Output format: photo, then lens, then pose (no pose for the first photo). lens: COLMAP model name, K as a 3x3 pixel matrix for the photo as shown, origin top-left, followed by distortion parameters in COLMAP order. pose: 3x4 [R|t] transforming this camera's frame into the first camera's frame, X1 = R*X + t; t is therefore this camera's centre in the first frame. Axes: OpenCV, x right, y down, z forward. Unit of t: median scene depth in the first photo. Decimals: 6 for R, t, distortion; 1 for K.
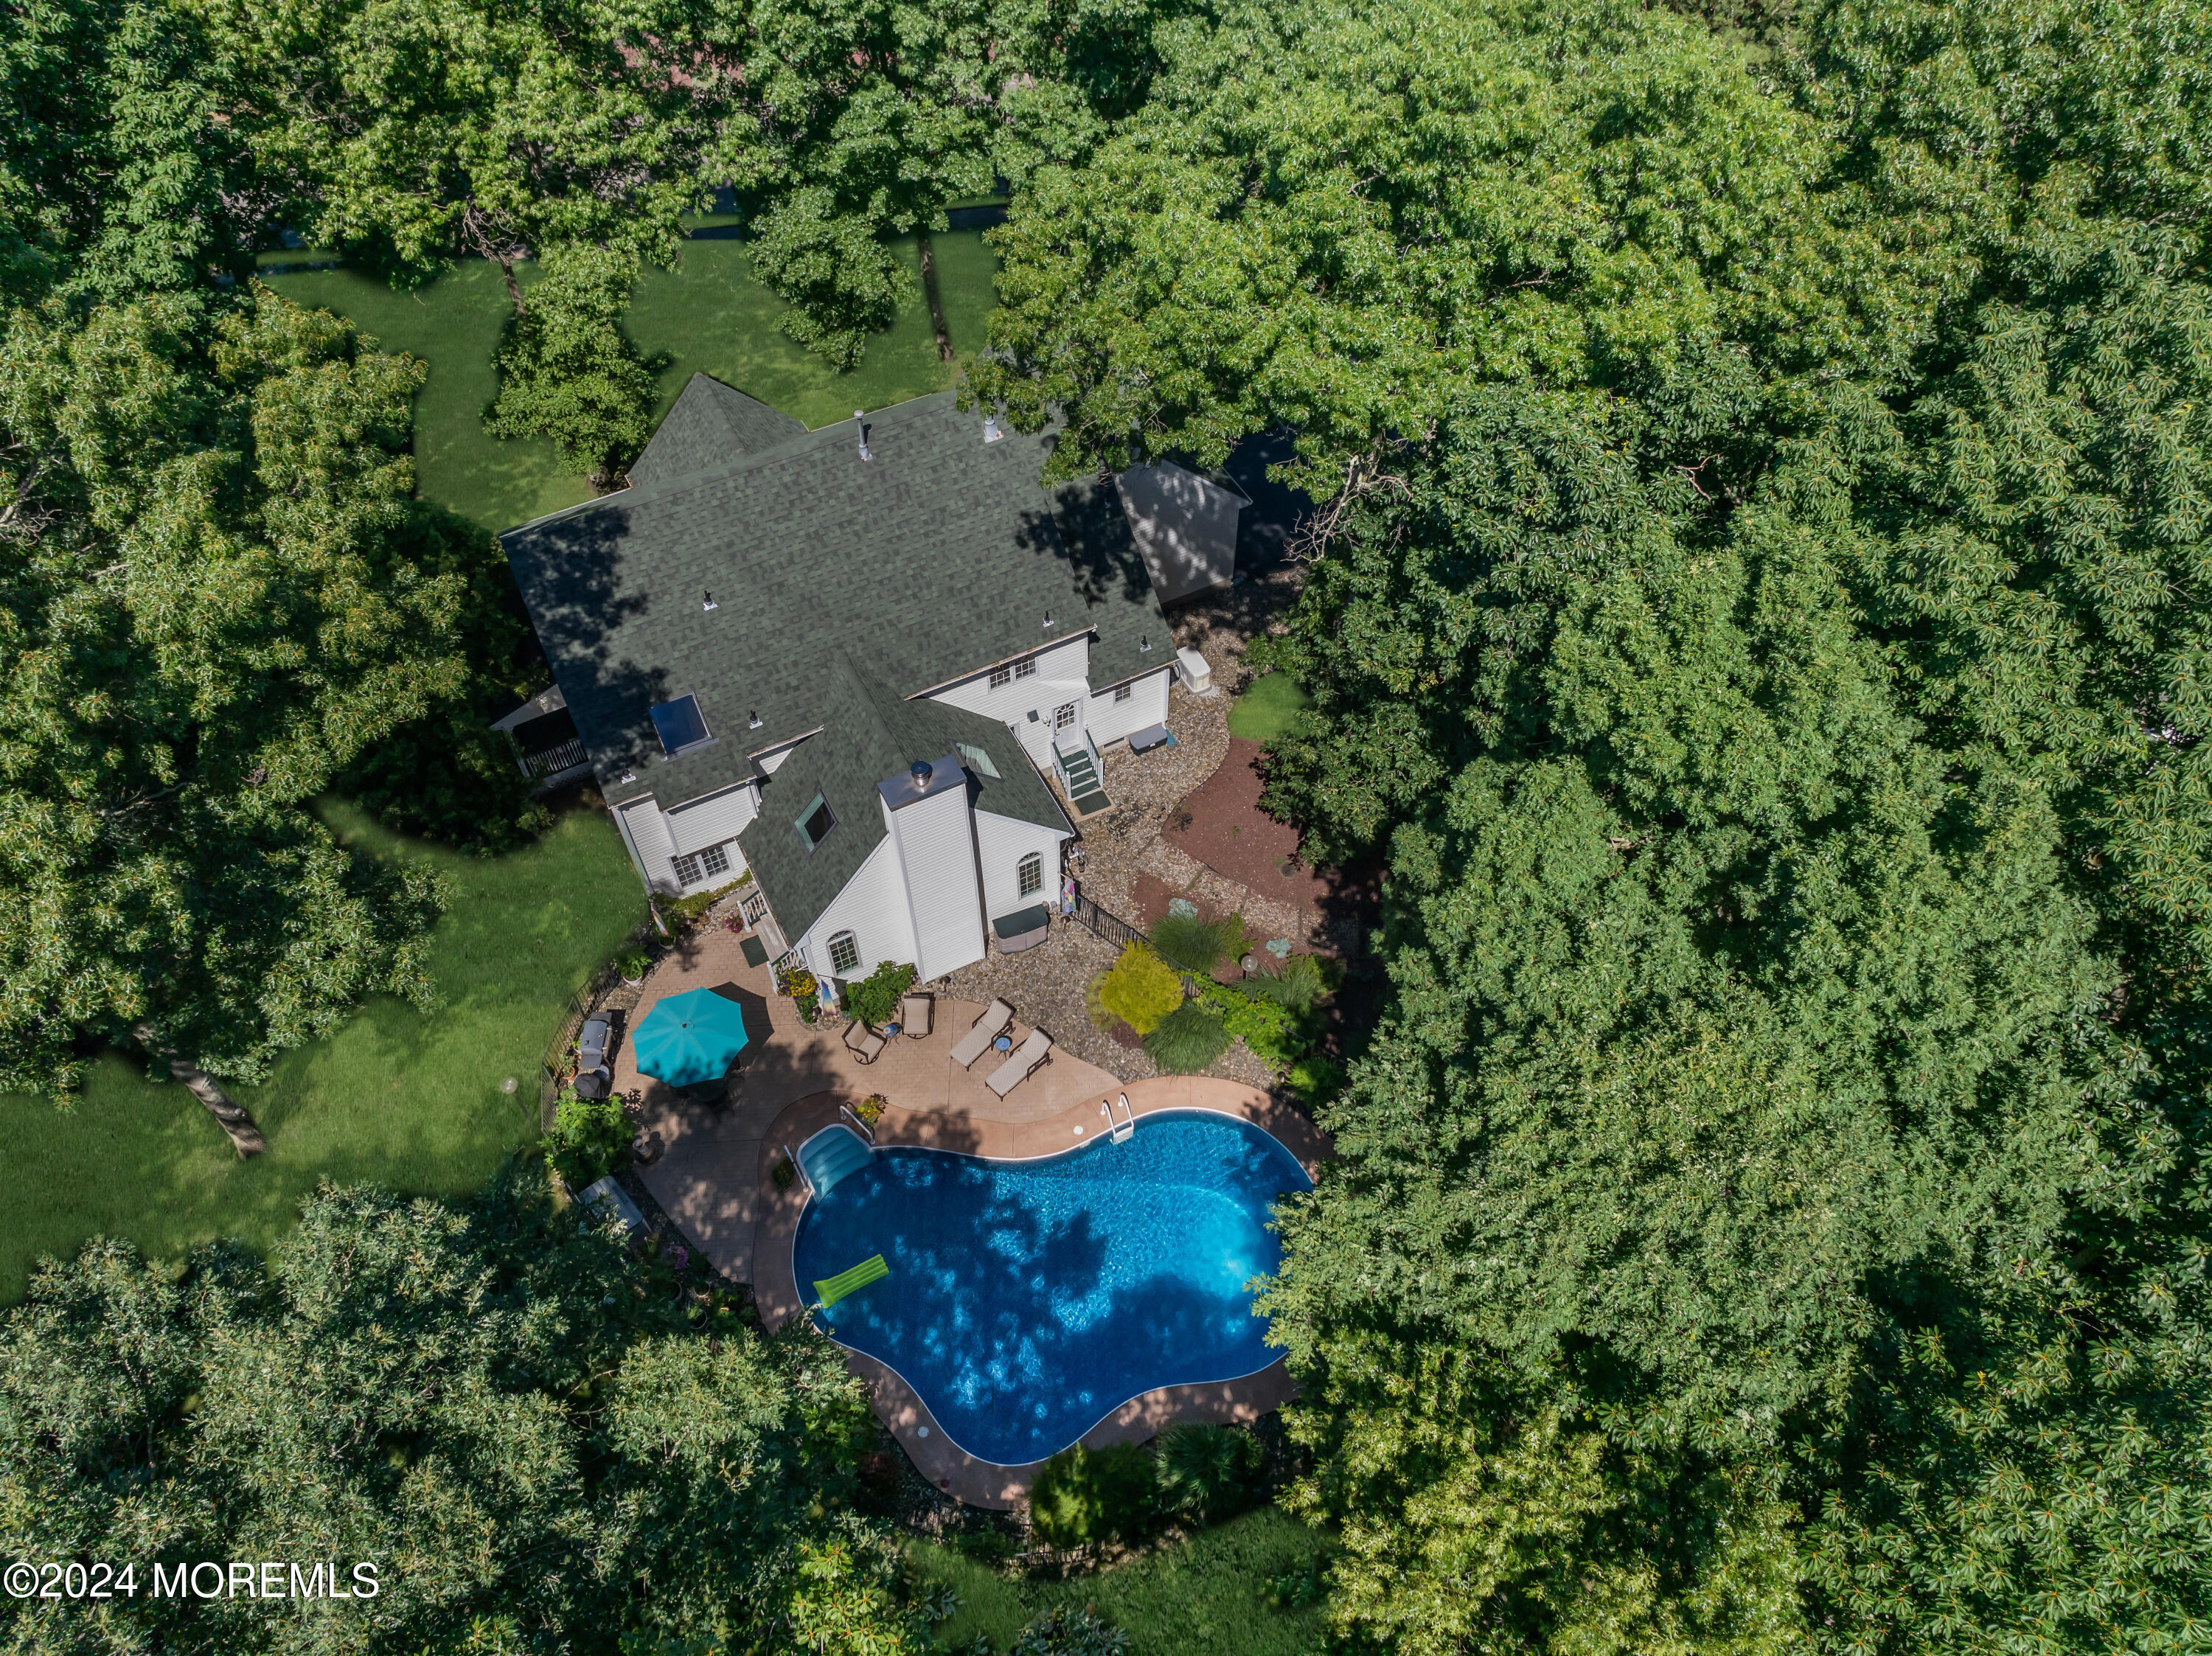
lens RADIAL K [[1552.5, 0, 1115.6], [0, 1552.5, 824.8], [0, 0, 1]] dist [-0.028201, -0.012128]
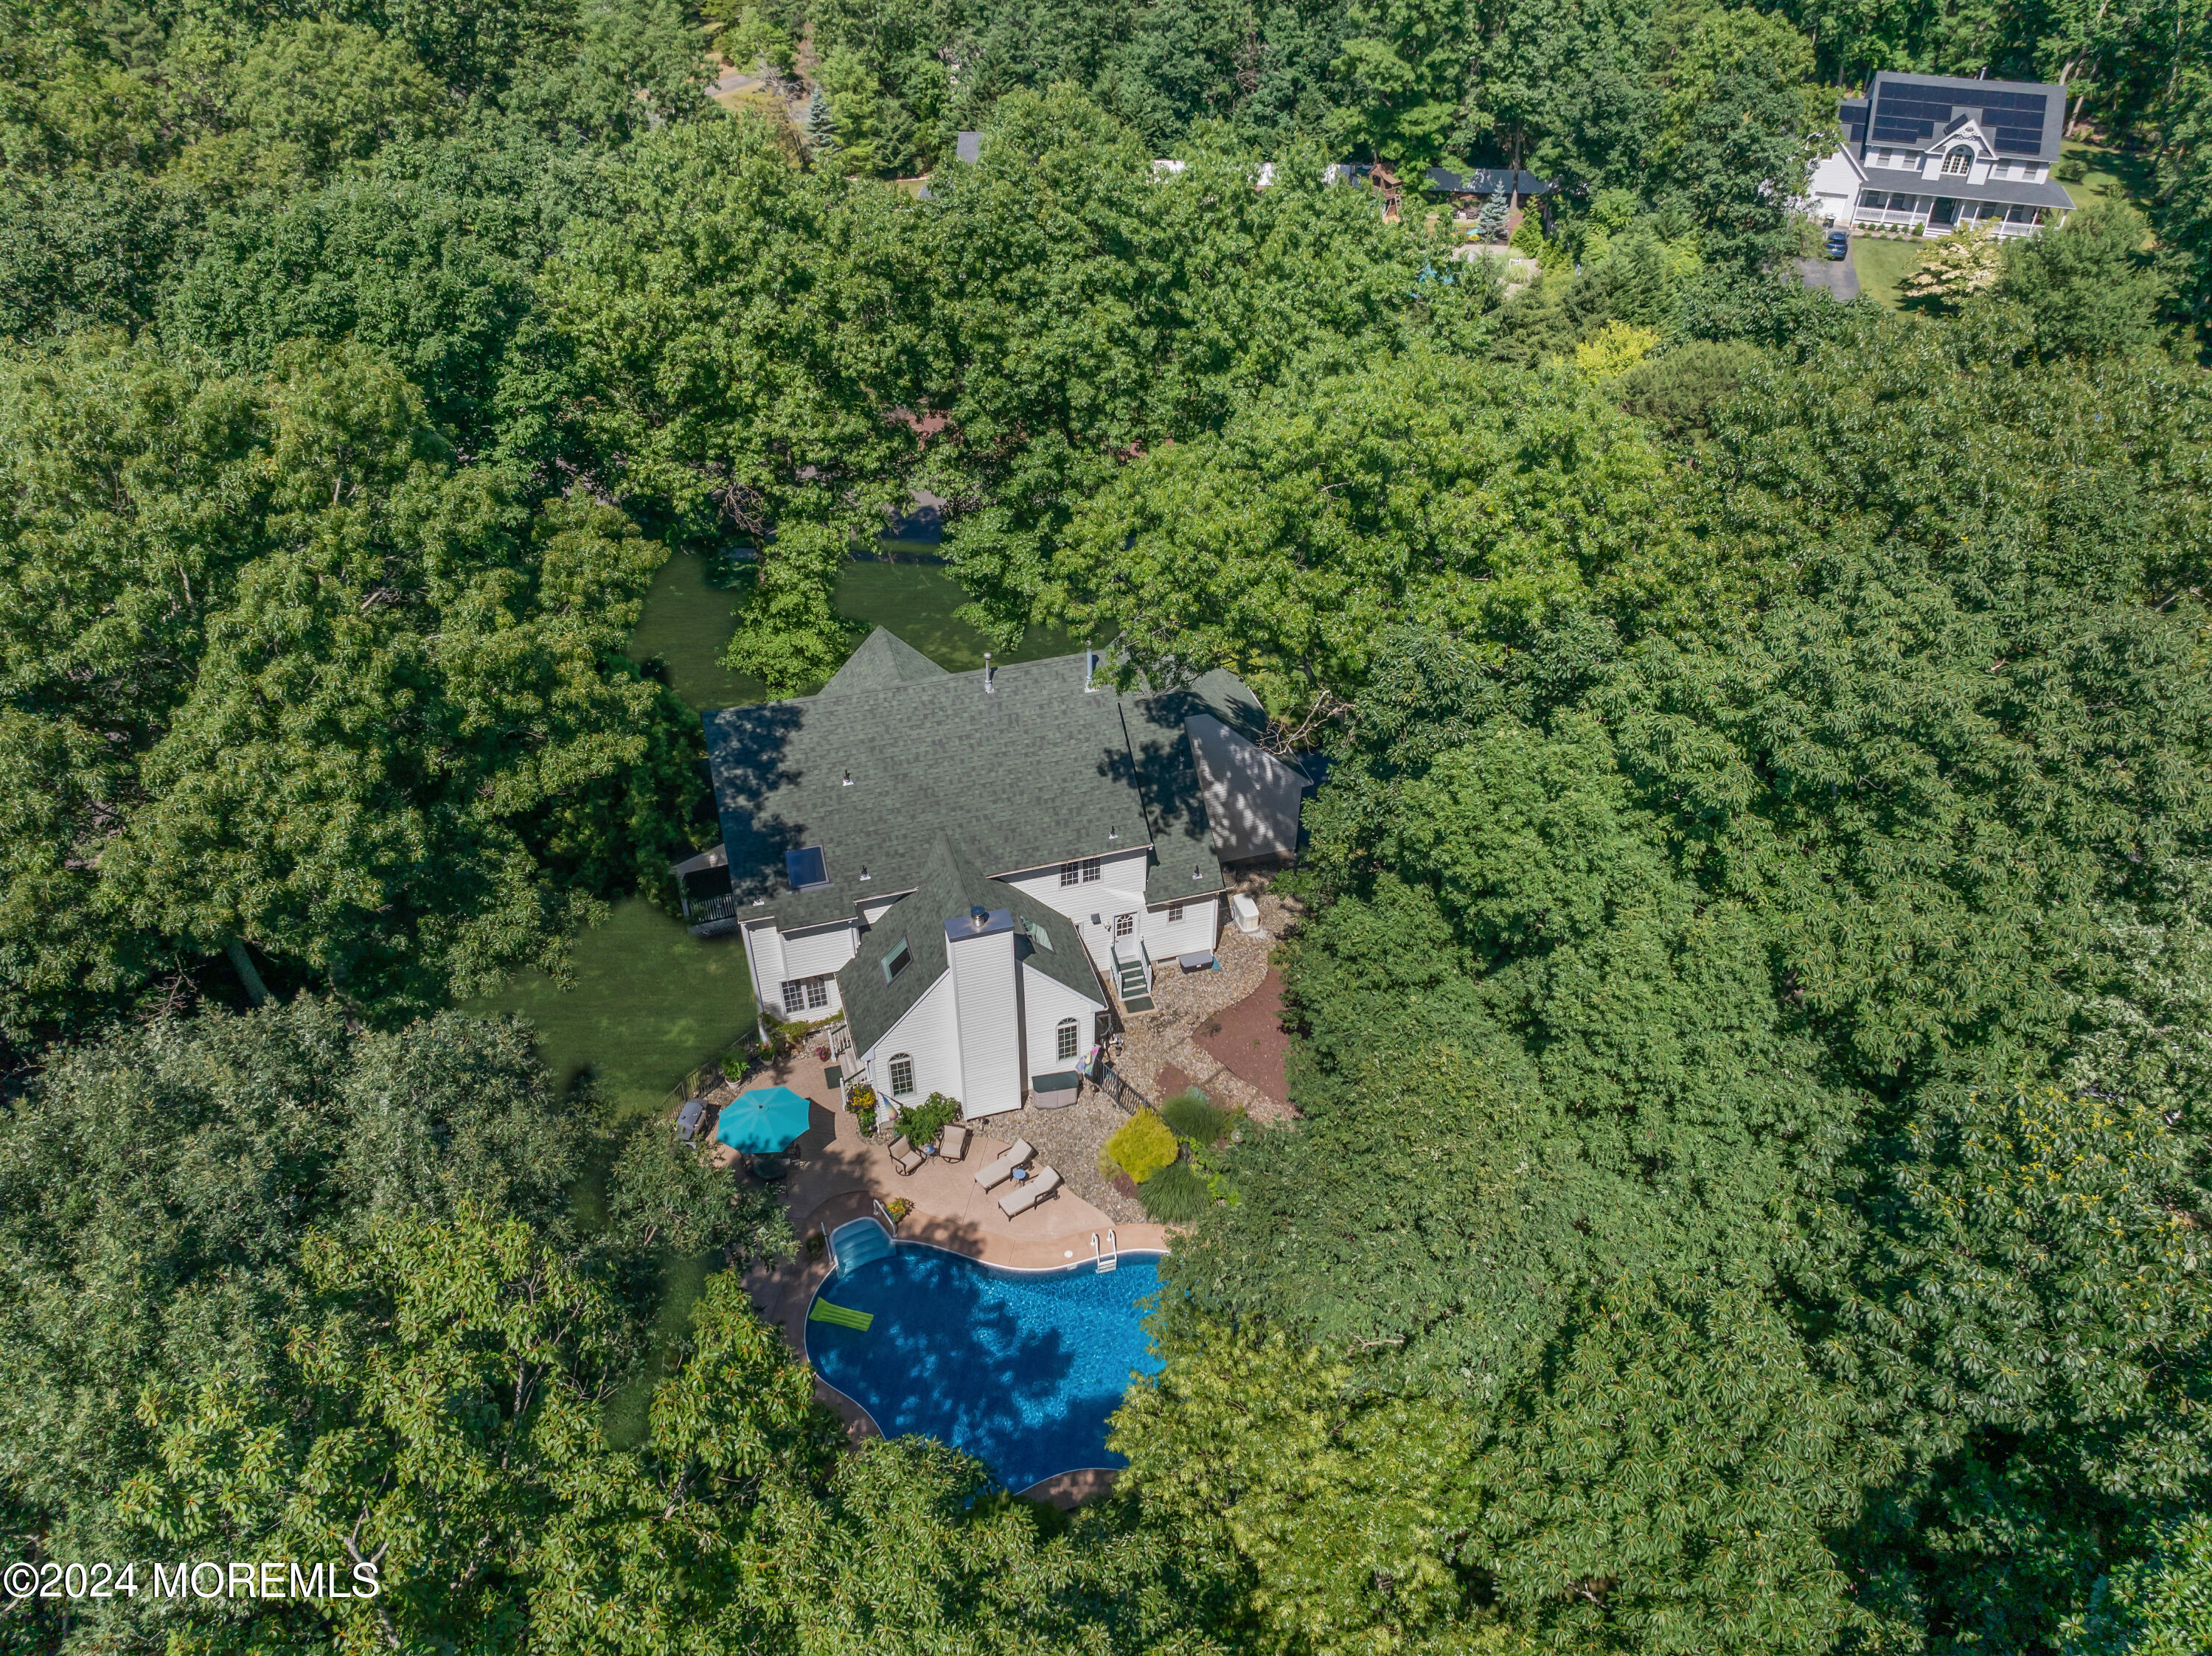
lens RADIAL K [[1559.9, 0, 1113.0], [0, 1559.9, 820.6], [0, 0, 1]] dist [0.005408, -0.039747]
pose [[0.982544, 0.114001, -0.147005, 0.140635], [-0.148189, 0.957348, -0.248041, 0.169160], [0.112458, 0.265496, 0.957531, -0.192201]]
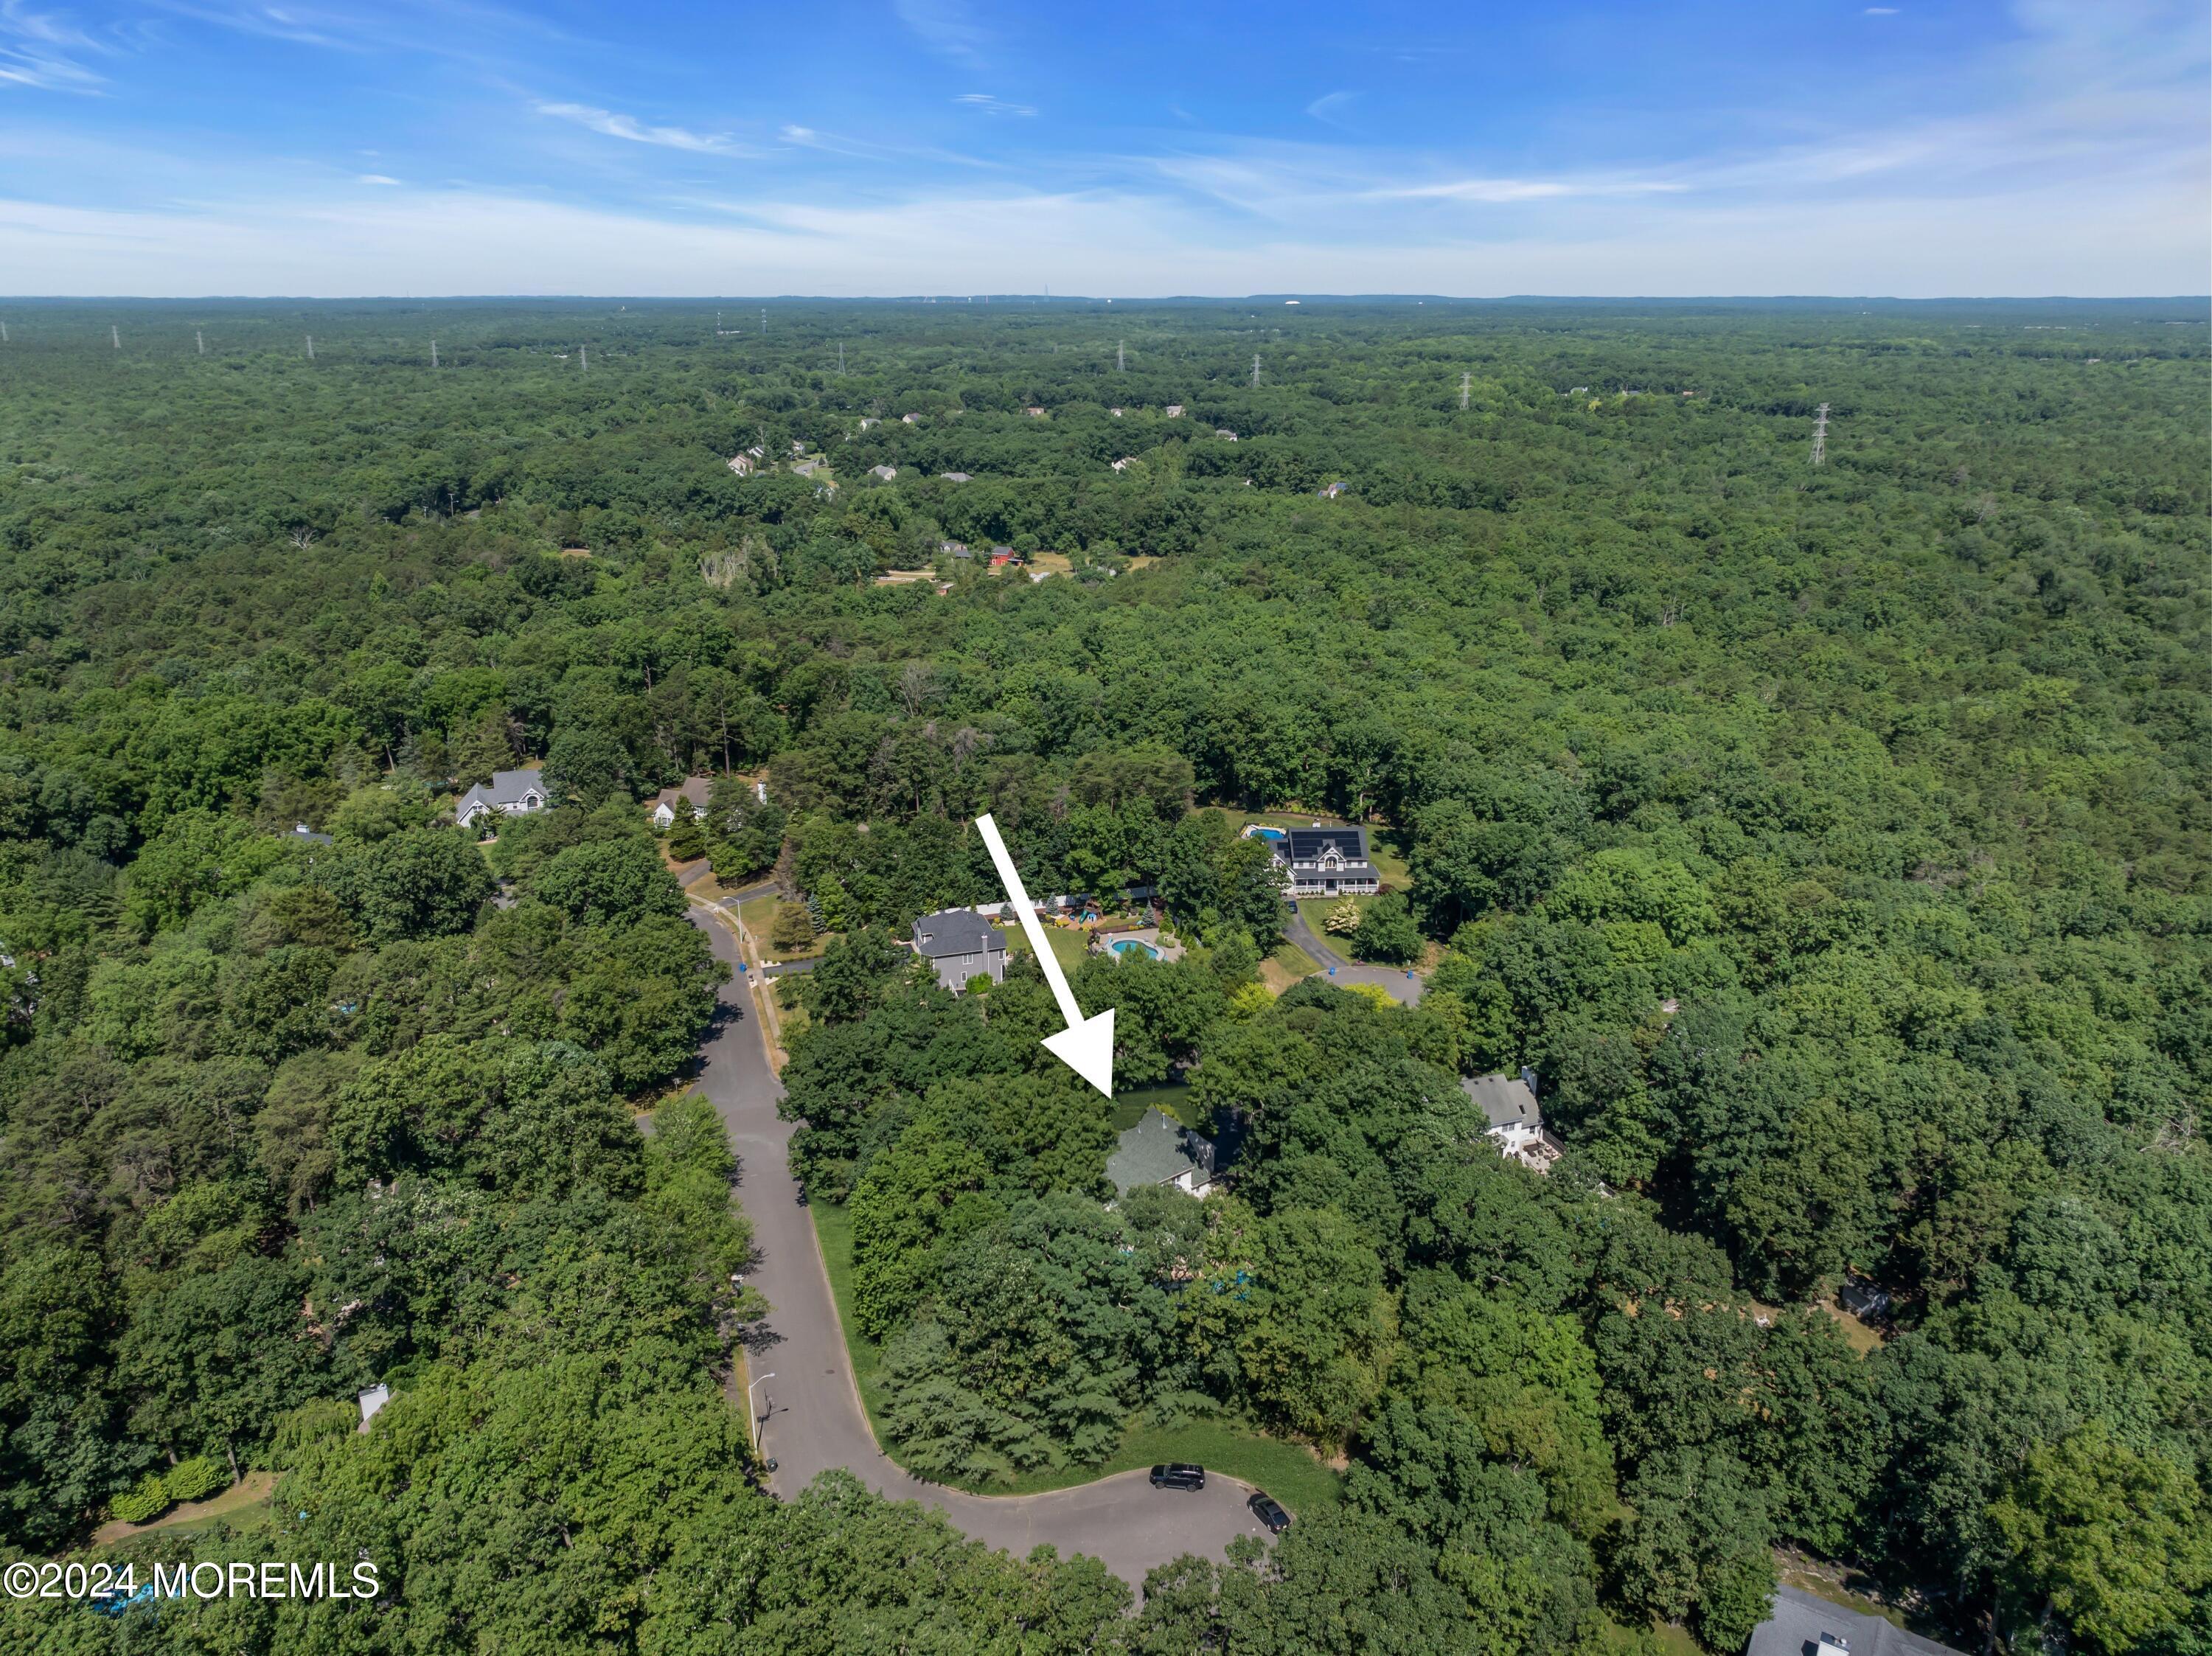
lens RADIAL K [[1651.4, 0, 1103.2], [0, 1651.4, 753.4], [0, 0, 1]] dist [0.002671, -0.002286]
pose [[0.984637, -0.050126, 0.167265, -1.008513], [0.138932, 0.805157, -0.576559, 1.612242], [-0.105774, 0.590940, 0.799751, -3.440888]]
